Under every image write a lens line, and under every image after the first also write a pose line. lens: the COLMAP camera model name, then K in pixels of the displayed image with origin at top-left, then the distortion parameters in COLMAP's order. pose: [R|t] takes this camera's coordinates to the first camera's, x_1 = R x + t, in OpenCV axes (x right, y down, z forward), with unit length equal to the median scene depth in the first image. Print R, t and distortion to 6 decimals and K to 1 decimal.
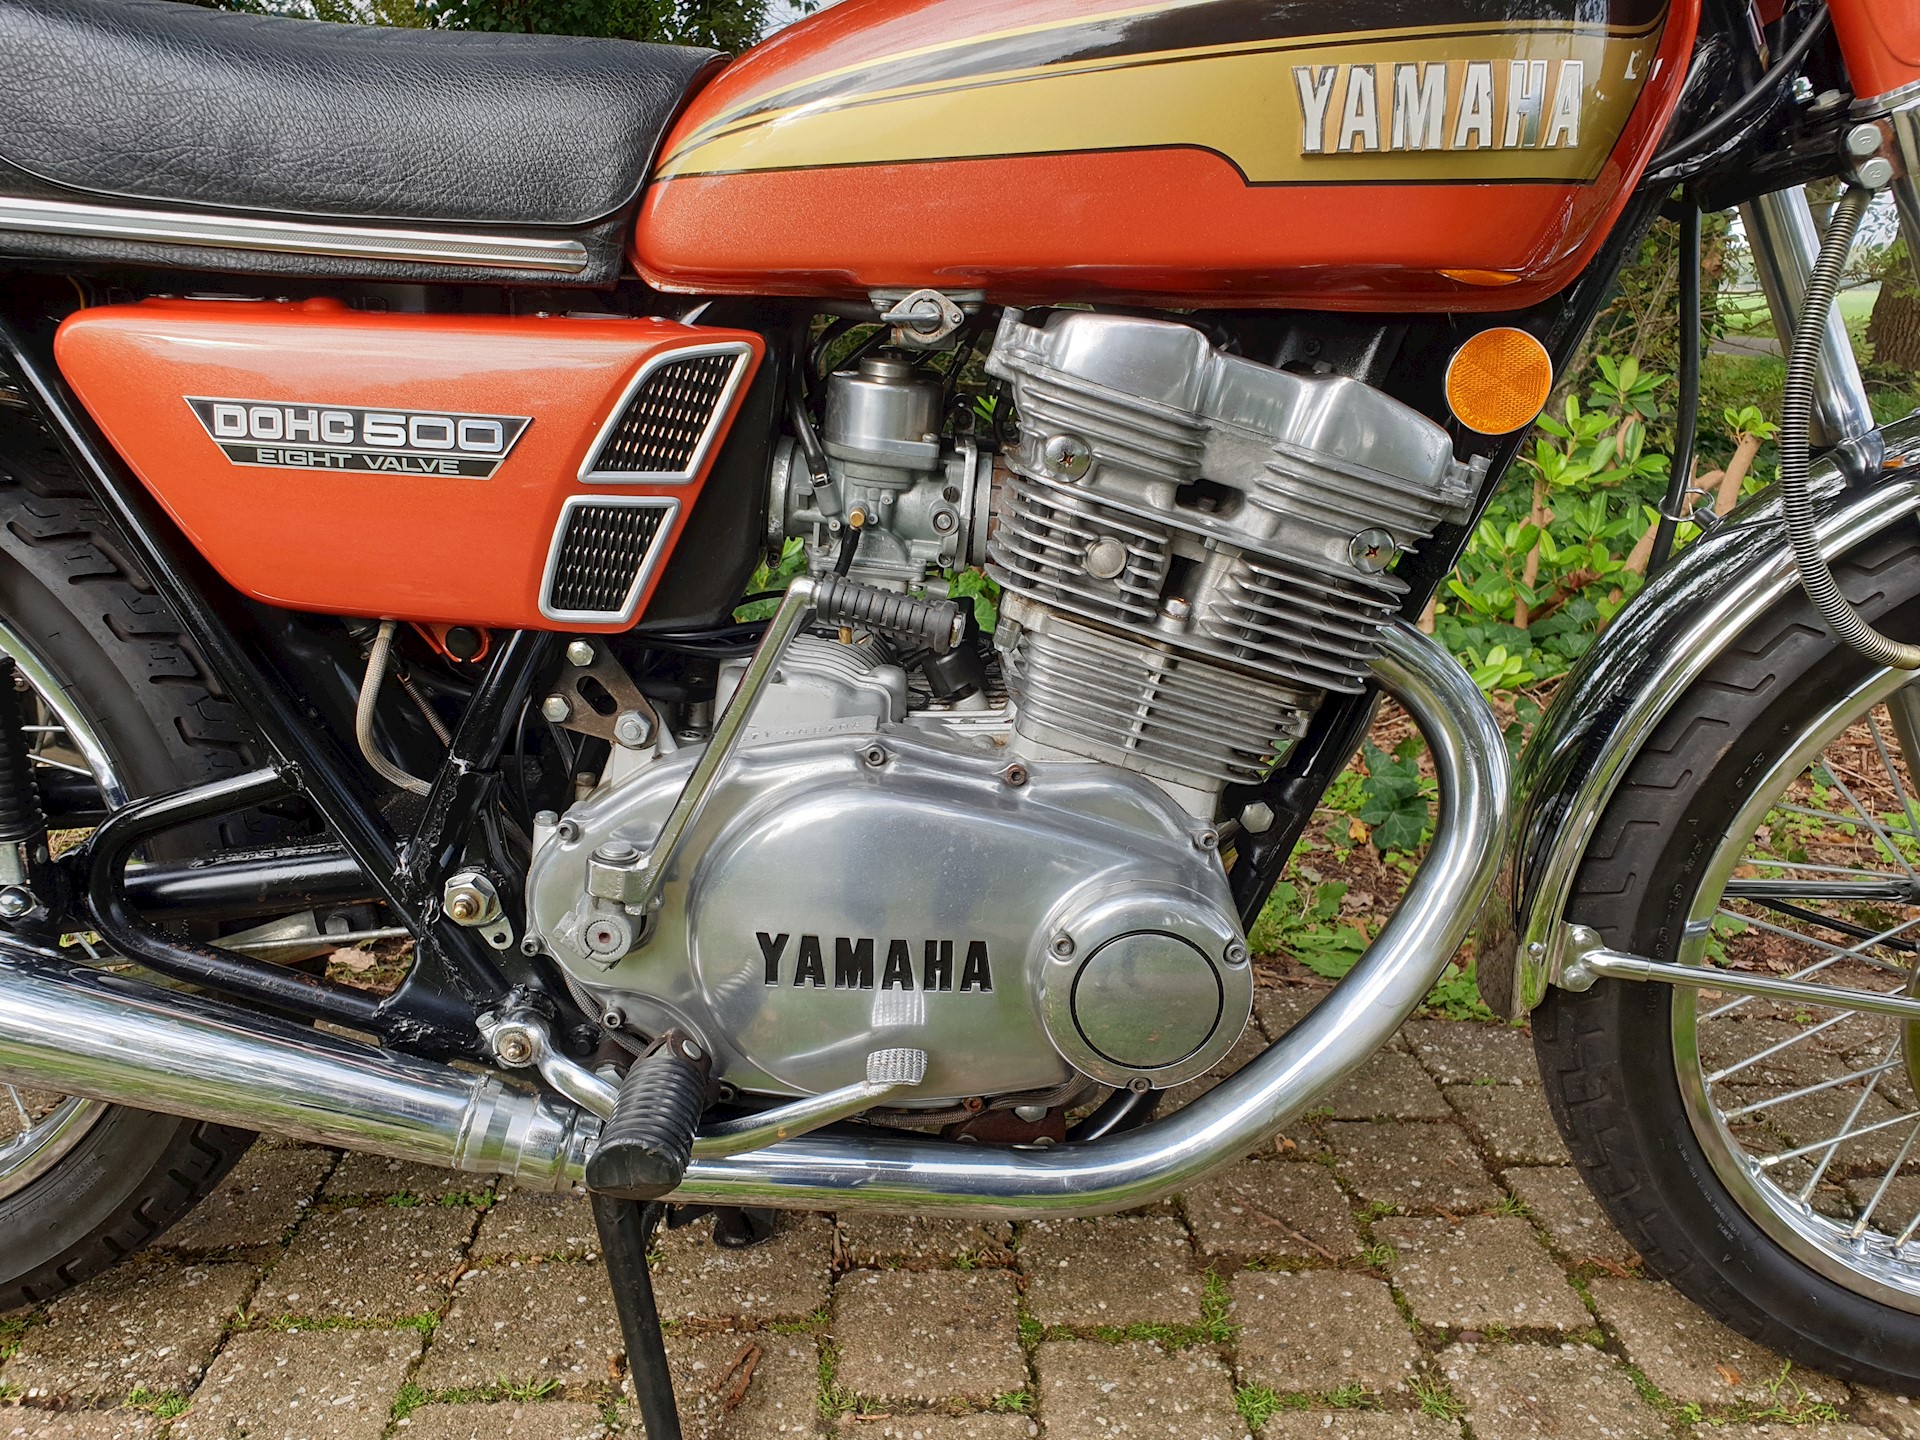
lens RADIAL K [[1487.7, 0, 954.5], [0, 1487.7, 728.4], [0, 0, 1]] dist [0.022647, -0.004040]
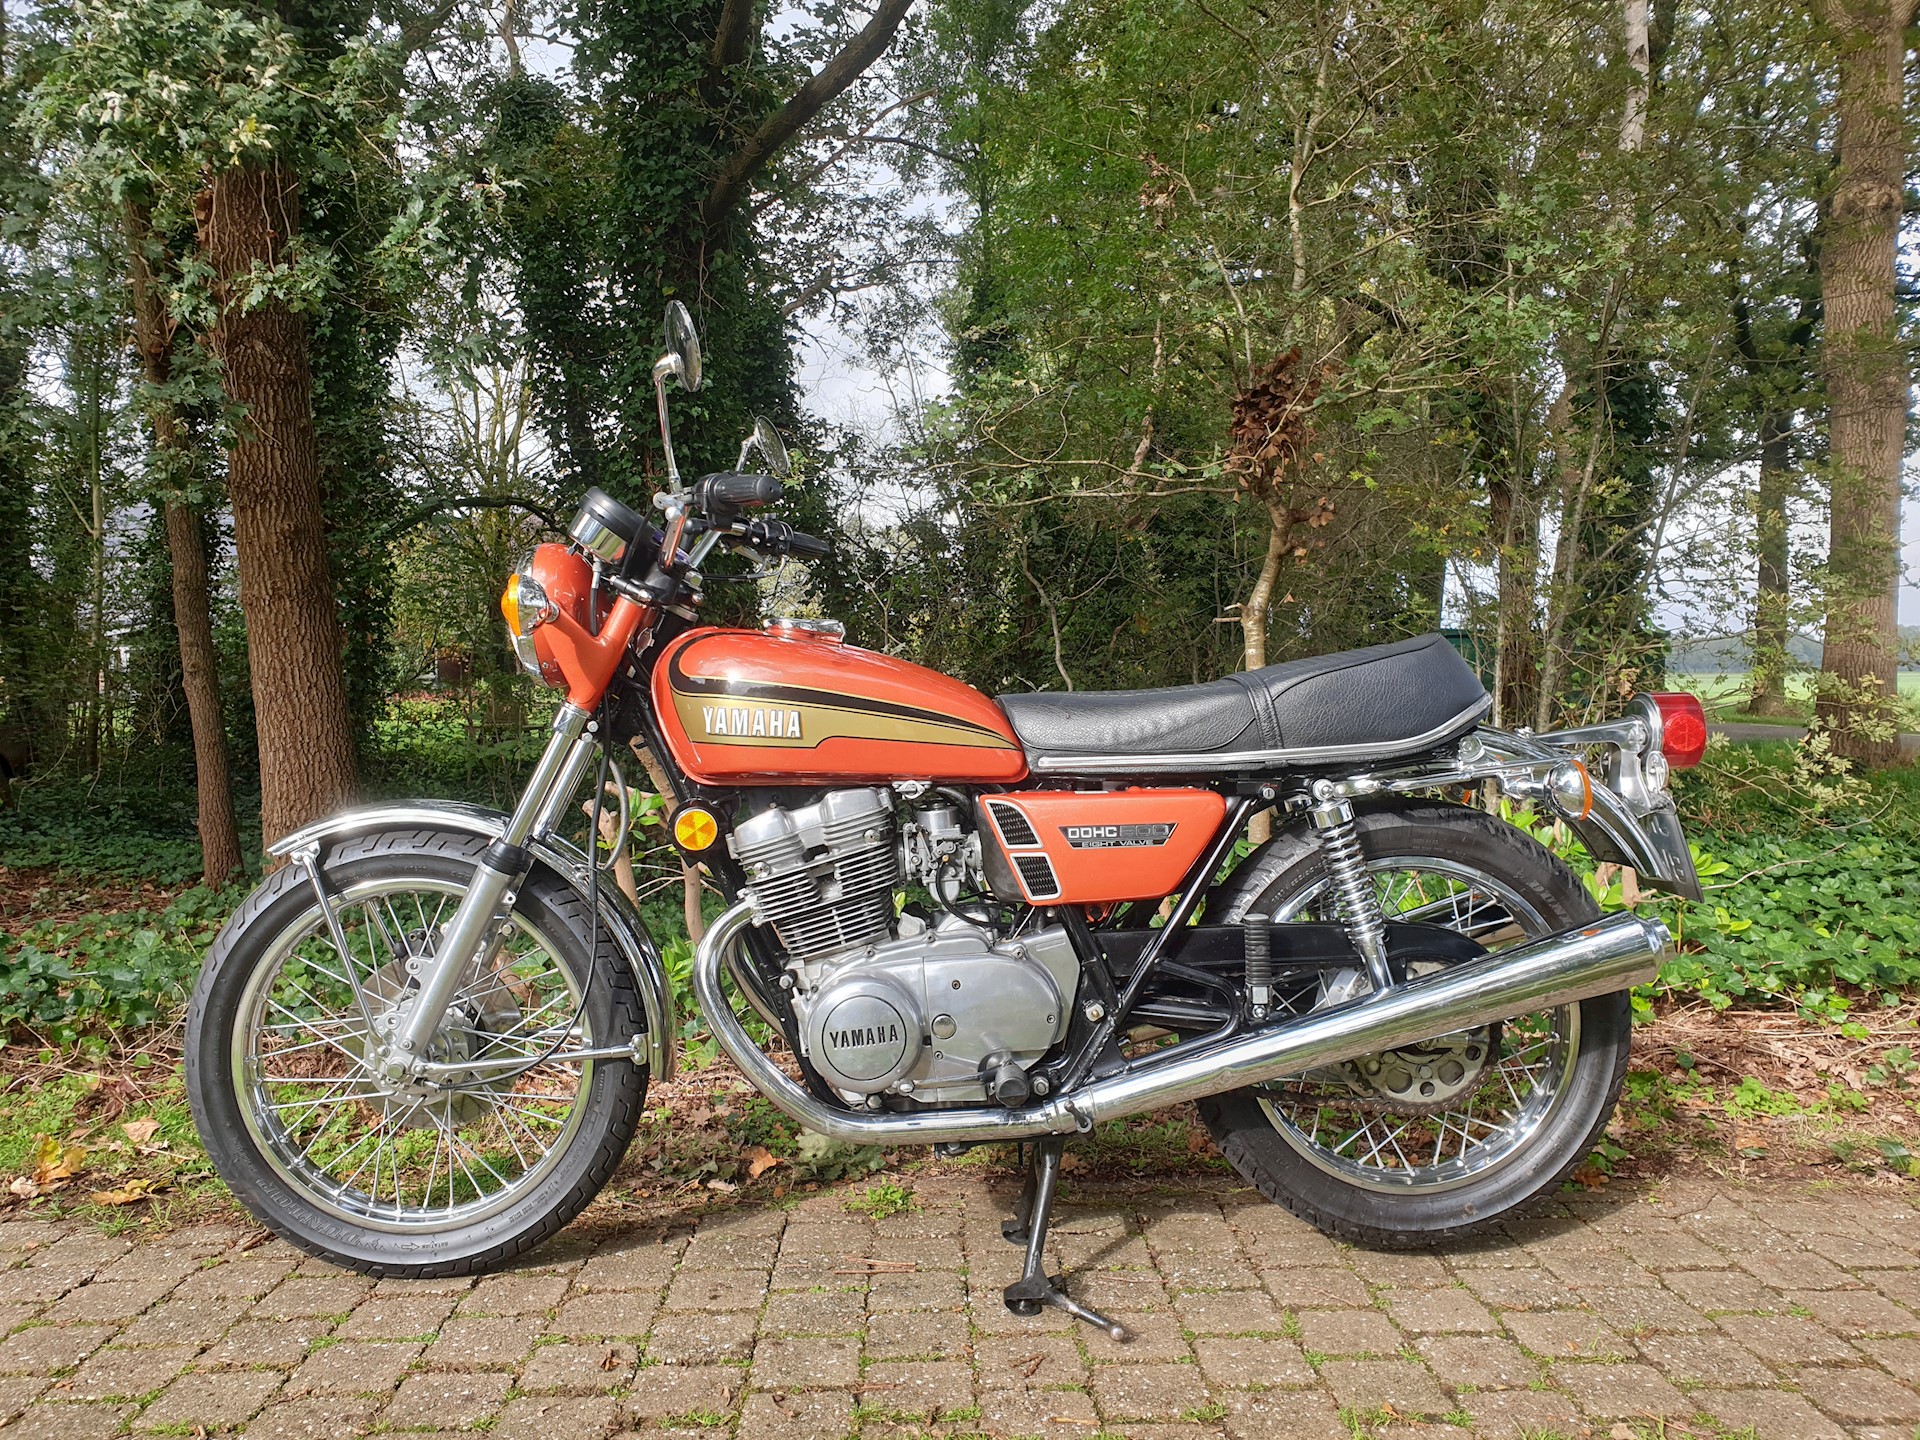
lens RADIAL K [[1481.0, 0, 960.0], [0, 1481.0, 720.0], [0, 0, 1]] dist [0.045530, -0.027379]
pose [[0.999557, -0.026947, -0.012608, -0.259403], [0.022573, 0.962992, -0.268582, 0.229898], [0.019379, 0.268178, 0.963174, -1.348259]]
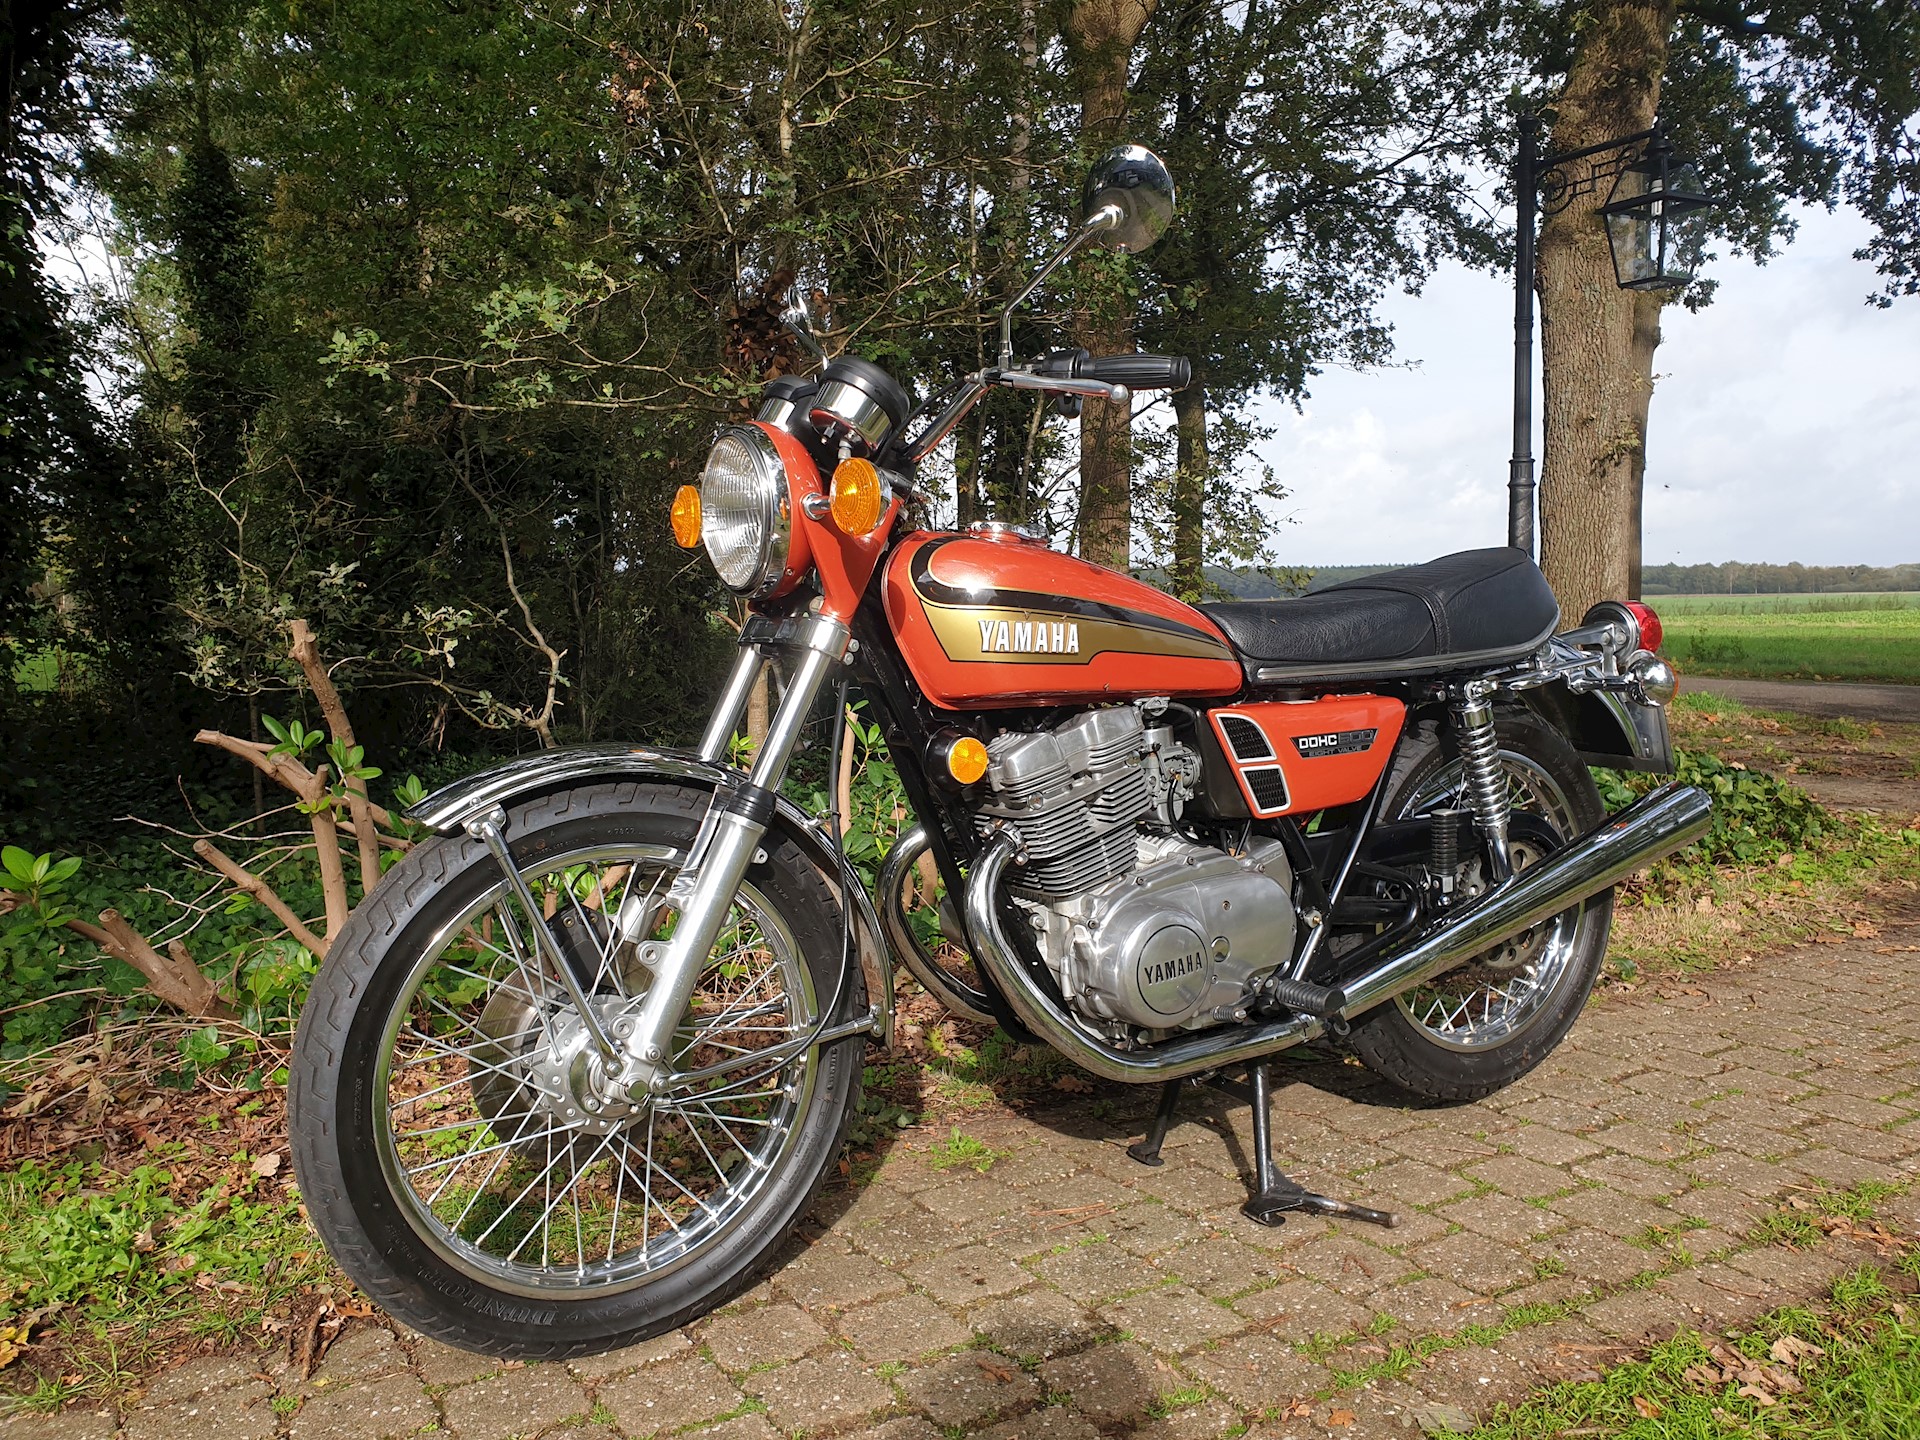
lens RADIAL K [[1487.2, 0, 947.1], [0, 1487.2, 719.3], [0, 0, 1]] dist [0.020453, -0.004166]
pose [[0.873240, -0.066564, 0.482723, -1.943172], [0.170029, 0.969987, -0.173826, 0.028952], [-0.456664, 0.233869, 0.858349, -0.737294]]
